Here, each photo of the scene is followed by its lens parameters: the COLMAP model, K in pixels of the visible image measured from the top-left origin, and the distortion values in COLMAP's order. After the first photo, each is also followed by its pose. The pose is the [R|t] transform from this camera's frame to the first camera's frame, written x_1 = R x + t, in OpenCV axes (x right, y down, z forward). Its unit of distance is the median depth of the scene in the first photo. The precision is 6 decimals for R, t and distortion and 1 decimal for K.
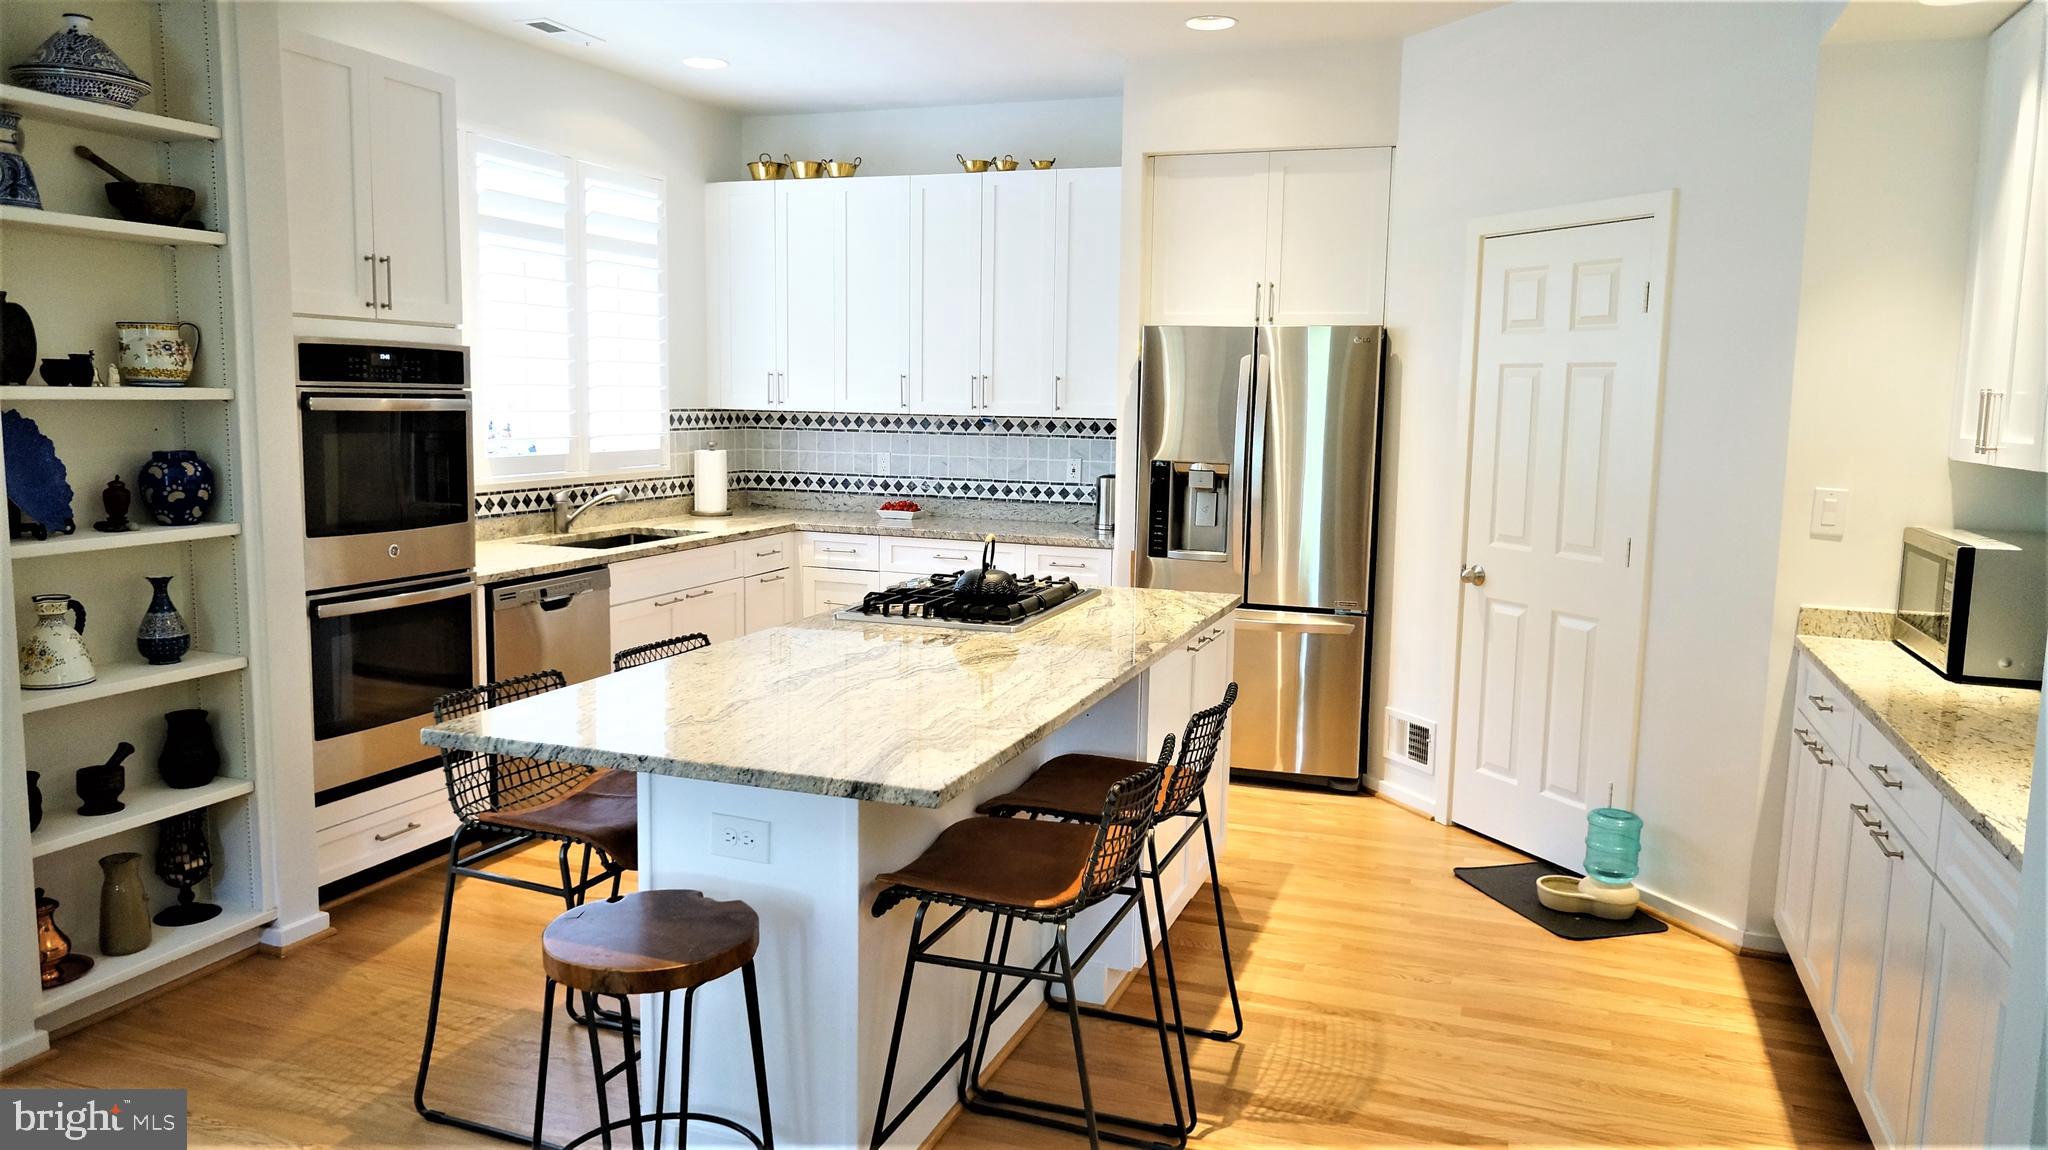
lens RADIAL K [[1397.9, 0, 1028.2], [0, 1397.9, 570.9], [0, 0, 1]] dist [-0.004478, 0.002130]
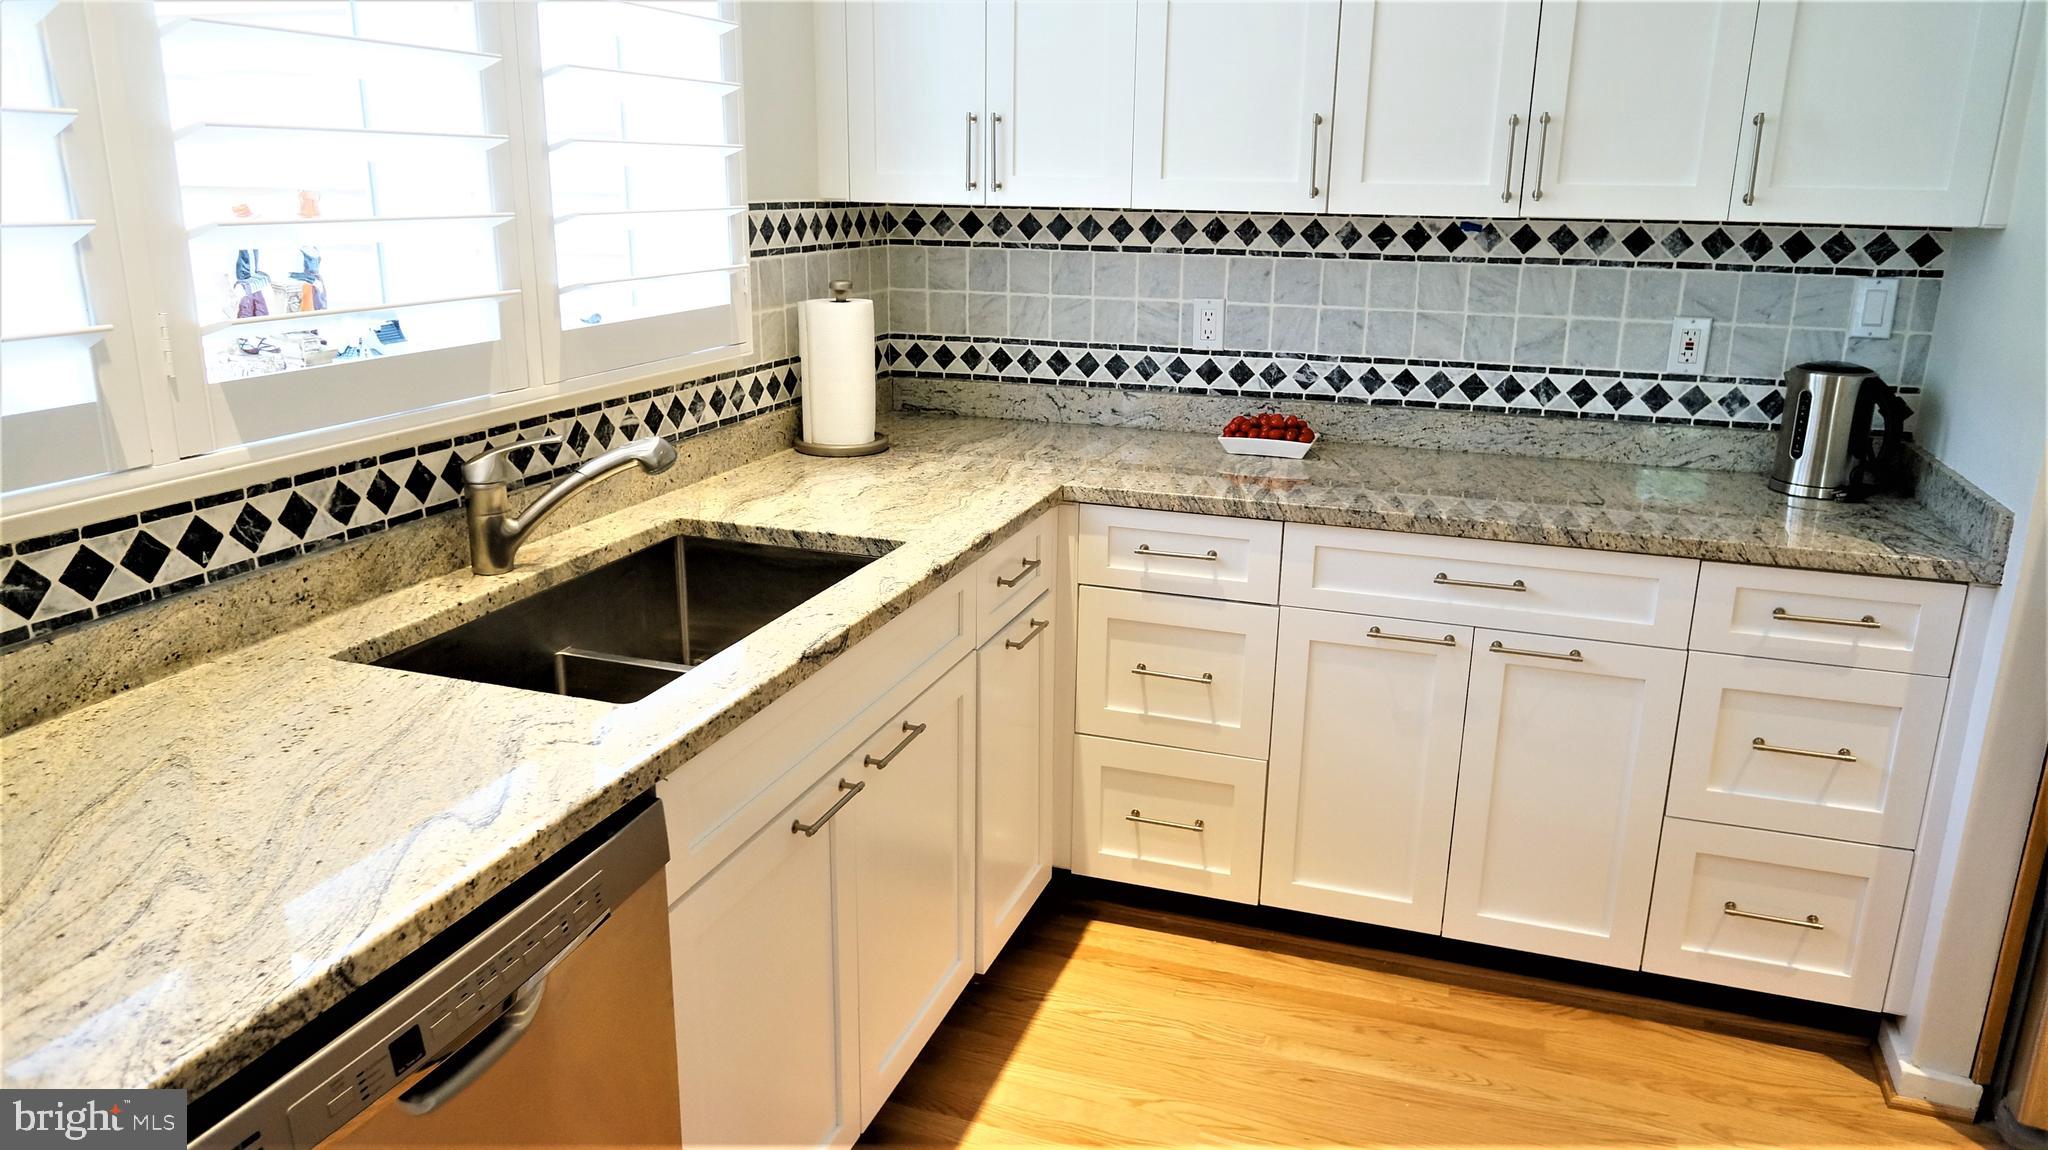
lens RADIAL K [[1397.9, 0, 1028.2], [0, 1397.9, 570.9], [0, 0, 1]] dist [-0.004478, 0.002130]
pose [[0.999752, -0.010028, 0.019888, -0.206114], [0.006935, 0.988681, 0.149870, -0.079048], [-0.021166, -0.149695, 0.988506, 0.648863]]
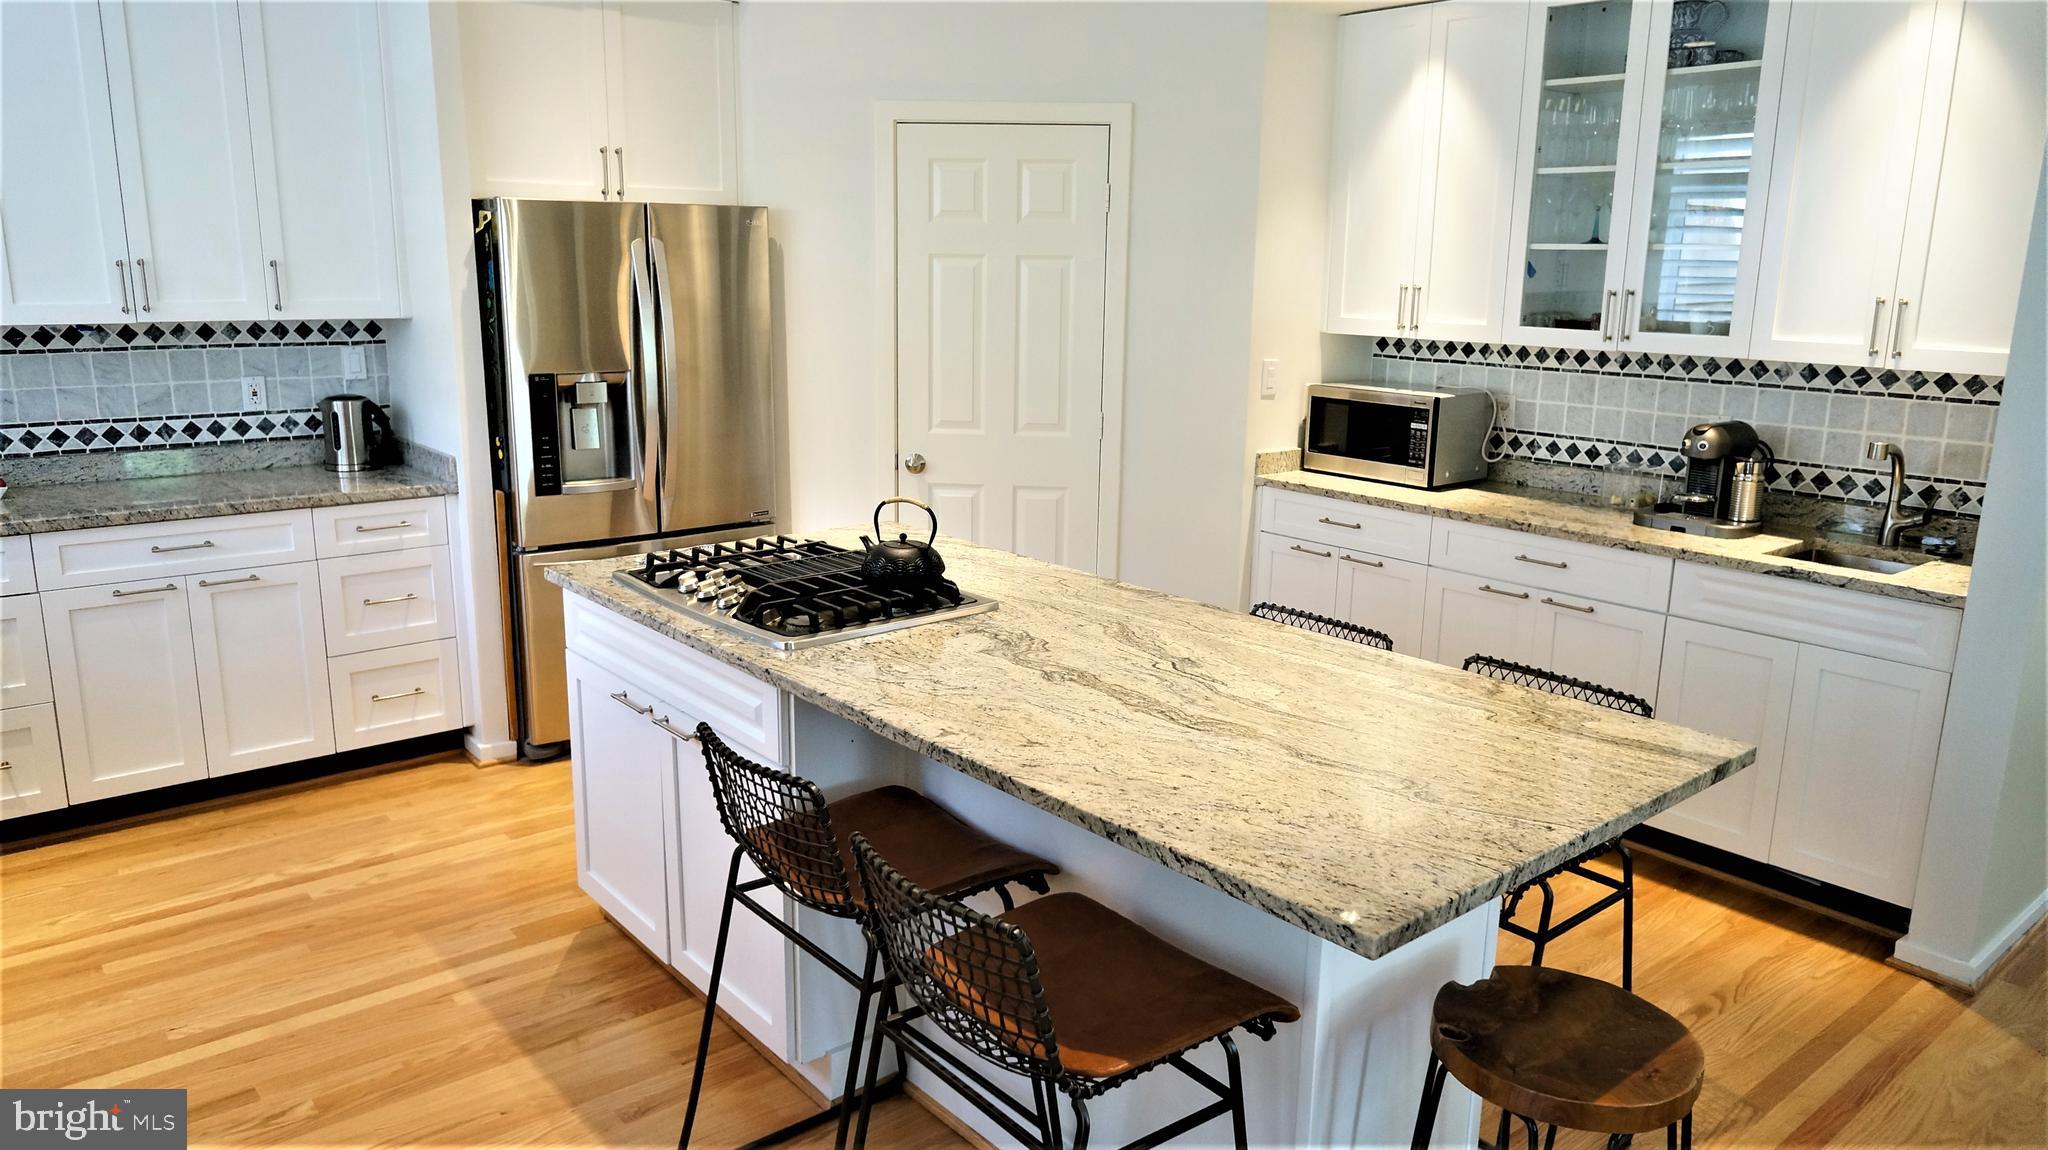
lens RADIAL K [[1397.9, 0, 1028.2], [0, 1397.9, 570.9], [0, 0, 1]] dist [-0.004478, 0.002130]
pose [[0.493564, -0.202526, 0.845800, -0.441065], [0.103059, 0.979276, 0.174347, -0.076384], [-0.863582, 0.001117, 0.504208, 0.355940]]
